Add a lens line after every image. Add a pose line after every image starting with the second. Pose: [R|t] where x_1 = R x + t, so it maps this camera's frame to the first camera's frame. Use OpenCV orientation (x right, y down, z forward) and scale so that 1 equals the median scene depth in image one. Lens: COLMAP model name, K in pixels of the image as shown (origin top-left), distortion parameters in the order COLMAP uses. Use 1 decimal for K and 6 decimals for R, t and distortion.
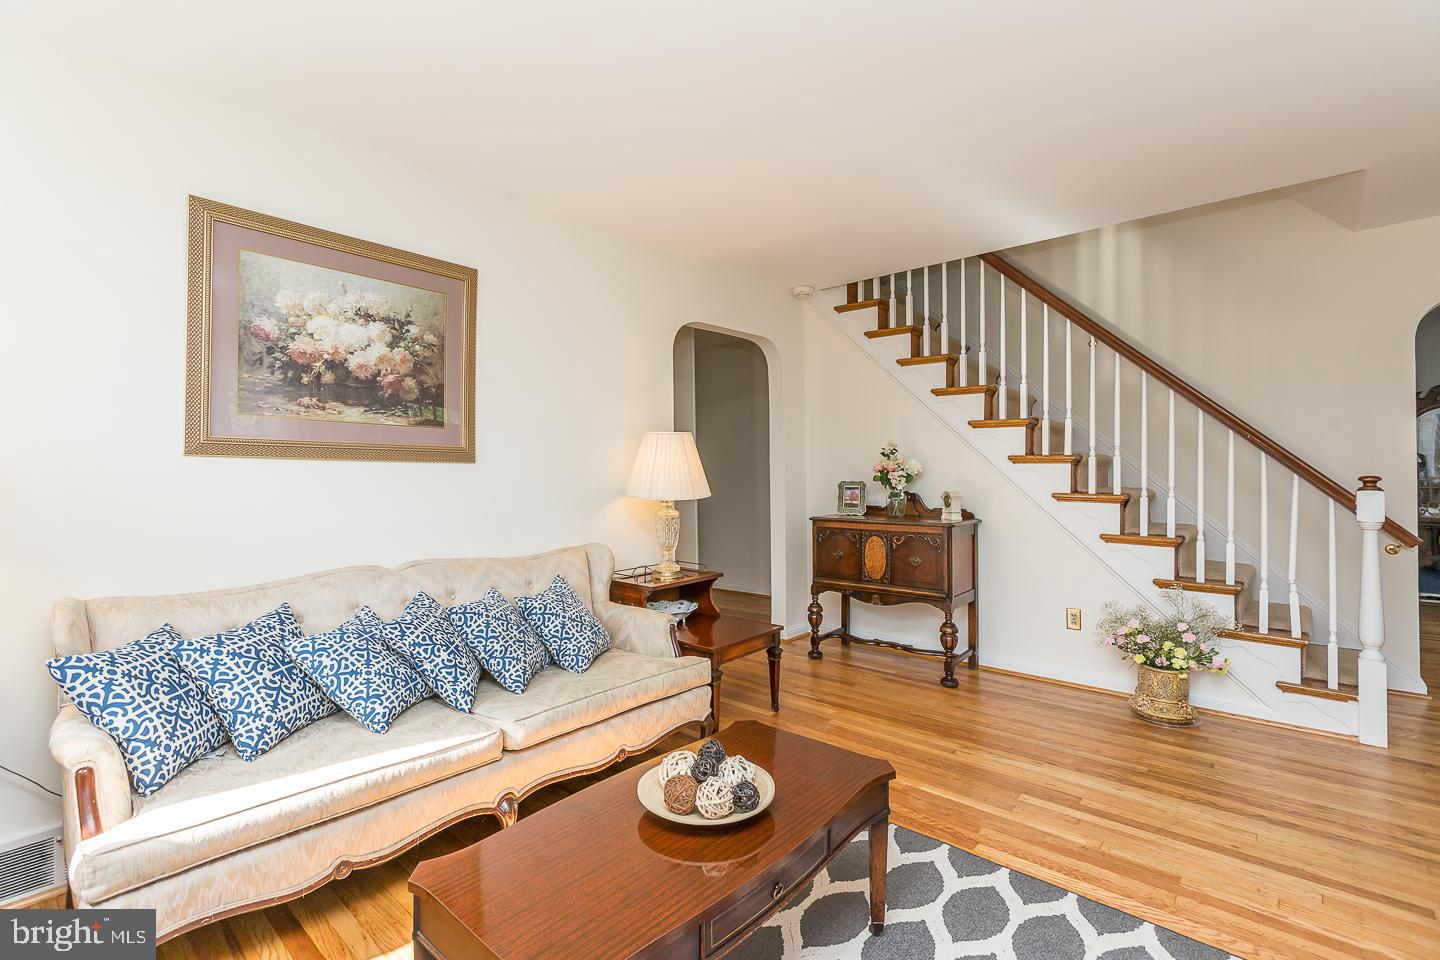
lens RADIAL K [[657.2, 0, 718.9], [0, 657.2, 468.5], [0, 0, 1]] dist [0.005817, 0.000461]
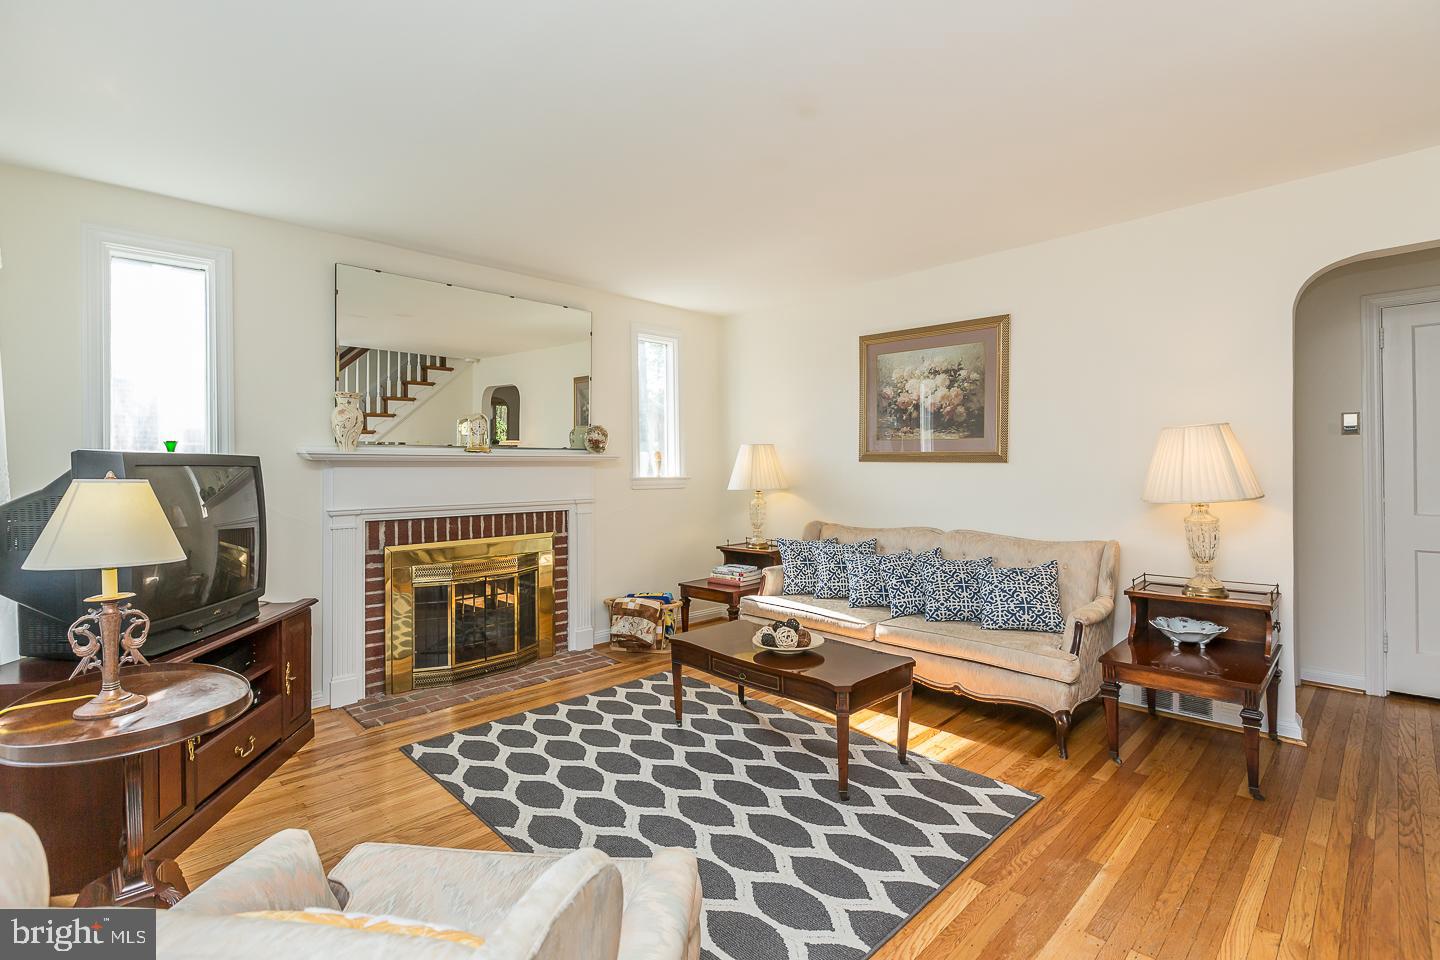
lens RADIAL K [[657.2, 0, 718.8], [0, 657.2, 474.9], [0, 0, 1]] dist [0.005817, 0.000461]
pose [[-0.069386, 0.009319, -0.997546, 1.094559], [0.003170, 0.999953, 0.009121, 0.001349], [0.997585, -0.002529, -0.069412, 0.586106]]
